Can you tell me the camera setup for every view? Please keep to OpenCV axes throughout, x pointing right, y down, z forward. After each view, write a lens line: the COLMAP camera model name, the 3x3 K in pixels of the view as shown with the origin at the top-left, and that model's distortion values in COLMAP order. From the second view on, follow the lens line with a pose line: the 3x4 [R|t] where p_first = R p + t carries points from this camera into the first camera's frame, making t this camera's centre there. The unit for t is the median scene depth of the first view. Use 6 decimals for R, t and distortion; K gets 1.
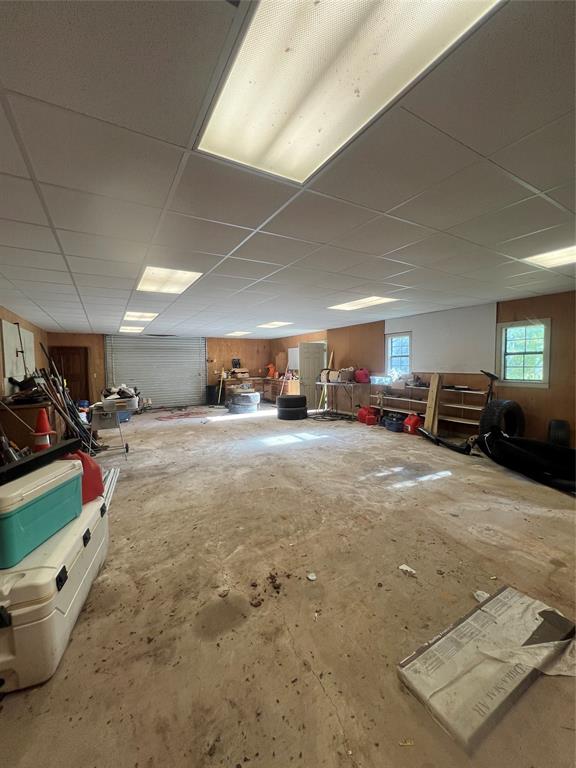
lens RADIAL K [[310.2, 0, 288.0], [0, 310.2, 381.9], [0, 0, 1]] dist [-0.002536, -0.000051]
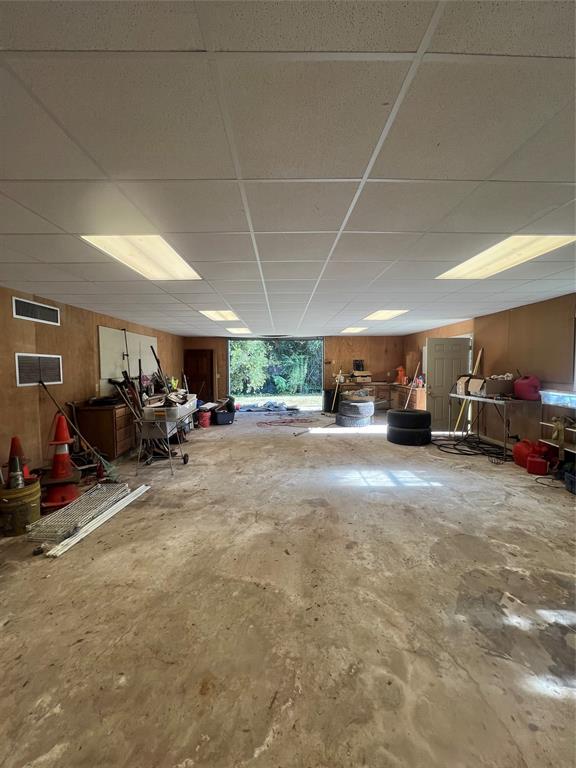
lens RADIAL K [[307.8, 0, 287.5], [0, 307.8, 383.2], [0, 0, 1]] dist [-0.003388, -0.000018]
pose [[0.871444, 0.034562, -0.489277, 0.126229], [-0.031824, 0.999397, 0.013916, -0.023544], [0.489462, 0.003444, 0.872018, 0.244644]]
